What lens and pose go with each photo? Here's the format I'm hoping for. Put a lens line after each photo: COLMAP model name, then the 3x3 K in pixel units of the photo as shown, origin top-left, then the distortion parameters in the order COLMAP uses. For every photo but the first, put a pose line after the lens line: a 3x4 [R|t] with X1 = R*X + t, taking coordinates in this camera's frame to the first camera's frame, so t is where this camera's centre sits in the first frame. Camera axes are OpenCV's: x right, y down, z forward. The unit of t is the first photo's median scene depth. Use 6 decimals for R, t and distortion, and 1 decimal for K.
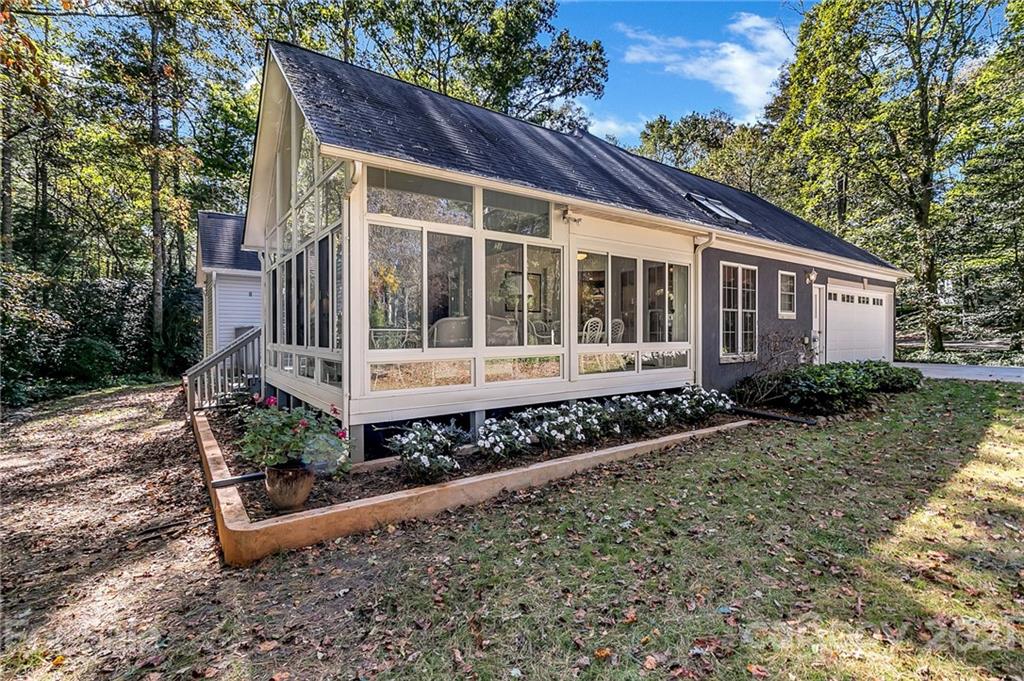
lens RADIAL K [[471.7, 0, 512.0], [0, 471.7, 340.5], [0, 0, 1]] dist [0.002469, 0.000393]
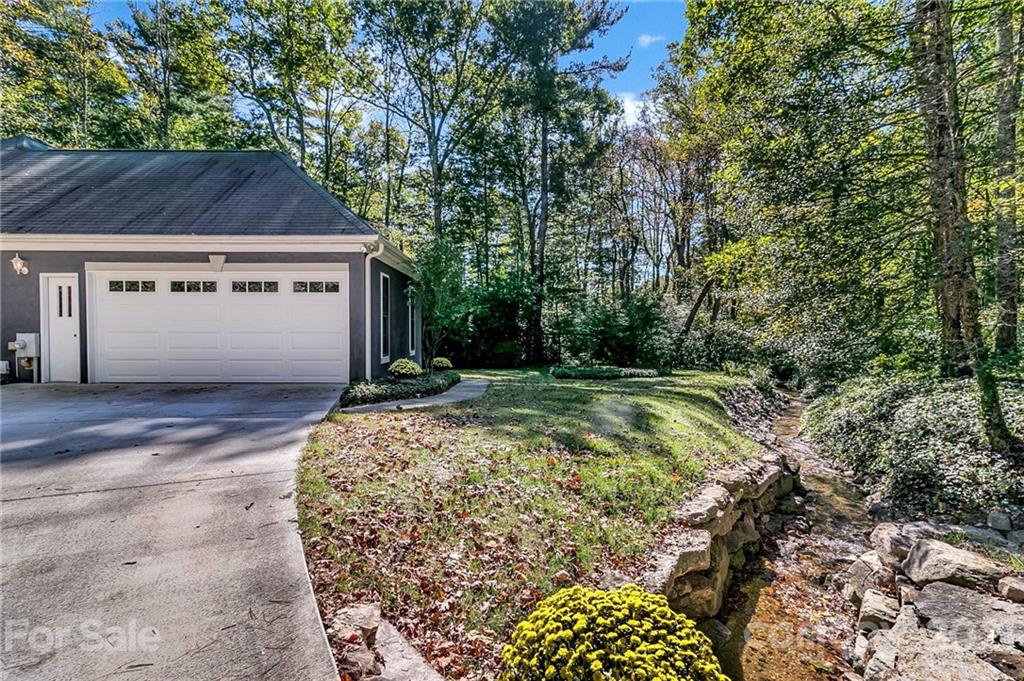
lens RADIAL K [[483.6, 0, 512.5], [0, 483.6, 338.0], [0, 0, 1]] dist [0.001480, 0.000368]
pose [[0.814126, 0.010657, -0.580591, 2.129321], [-0.010435, 0.999939, 0.003722, -0.031466], [0.580595, 0.003028, 0.814187, 0.993324]]
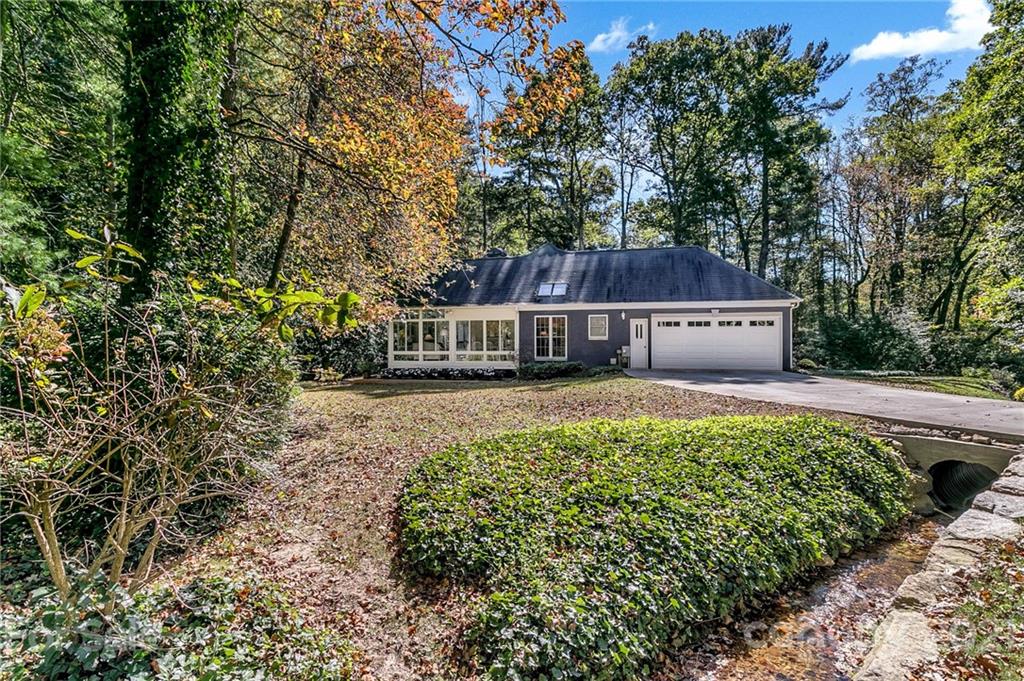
lens RADIAL K [[517.6, 0, 512.0], [0, 517.6, 340.5], [0, 0, 1]] dist [0.007300, 0.000669]
pose [[0.640002, -0.008096, -0.768331, 2.226902], [-0.012551, 0.999701, -0.020989, 0.003536], [0.768271, 0.023076, 0.639709, -0.655849]]
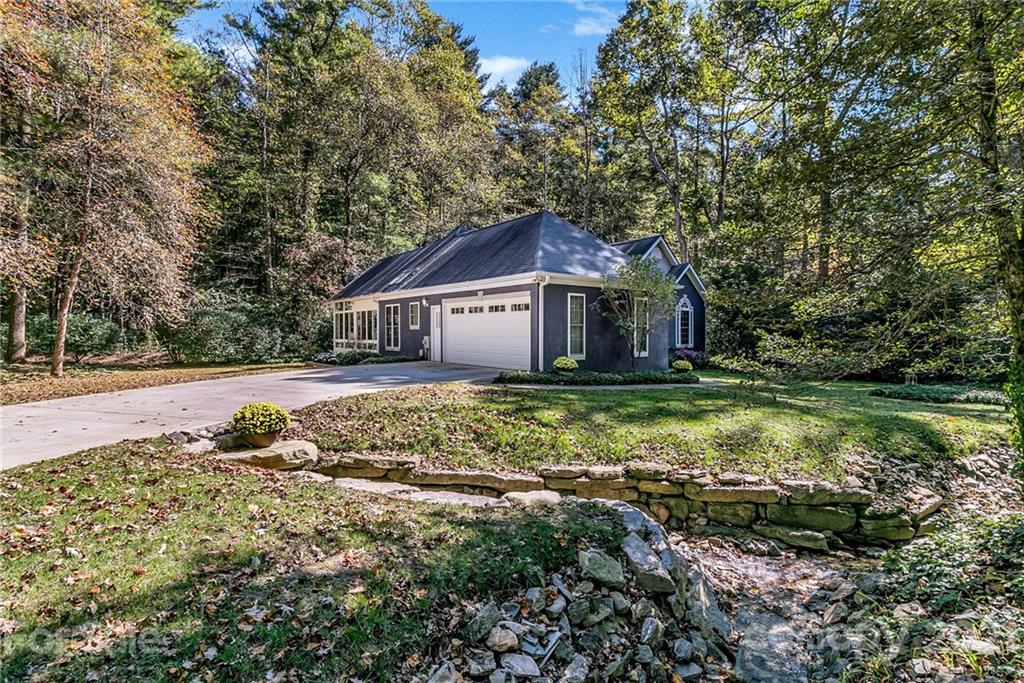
lens RADIAL K [[511.3, 0, 515.3], [0, 511.3, 339.0], [0, 0, 1]] dist [-0.002248, -0.000105]
pose [[0.029526, 0.017459, -0.999412, 2.833424], [-0.015226, 0.999739, 0.017015, -0.056593], [0.999448, 0.014715, 0.029784, 1.513756]]
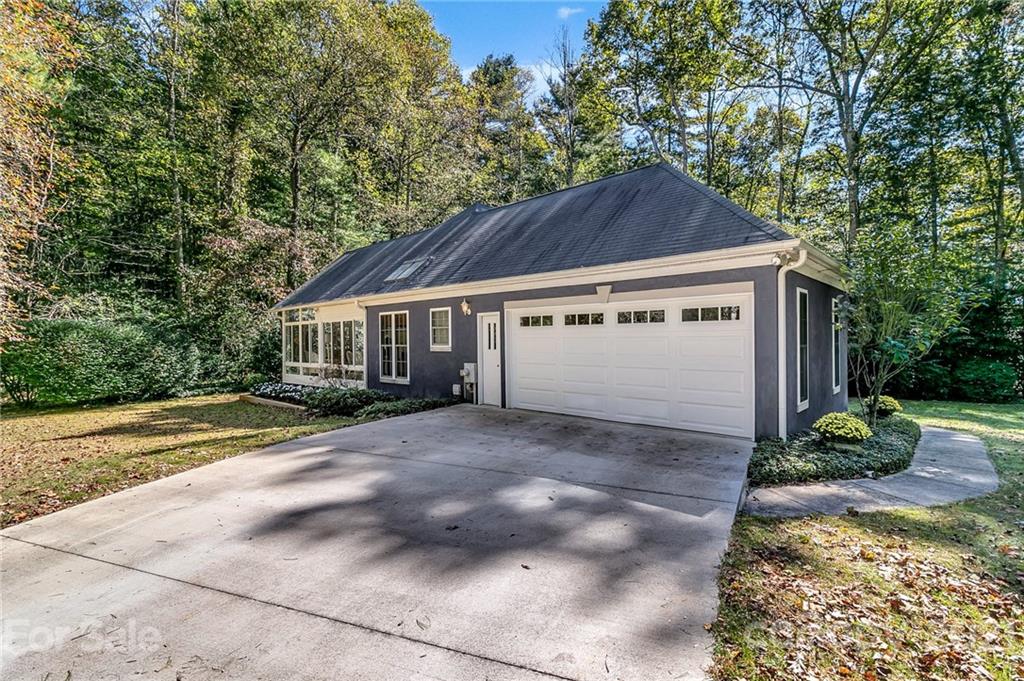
lens RADIAL K [[471.7, 0, 512.0], [0, 471.7, 340.5], [0, 0, 1]] dist [0.002469, 0.000393]
pose [[0.194619, 0.004537, -0.980868, 1.925253], [-0.003375, 0.999986, 0.003956, -0.087236], [0.980873, 0.002541, 0.194632, 1.095127]]
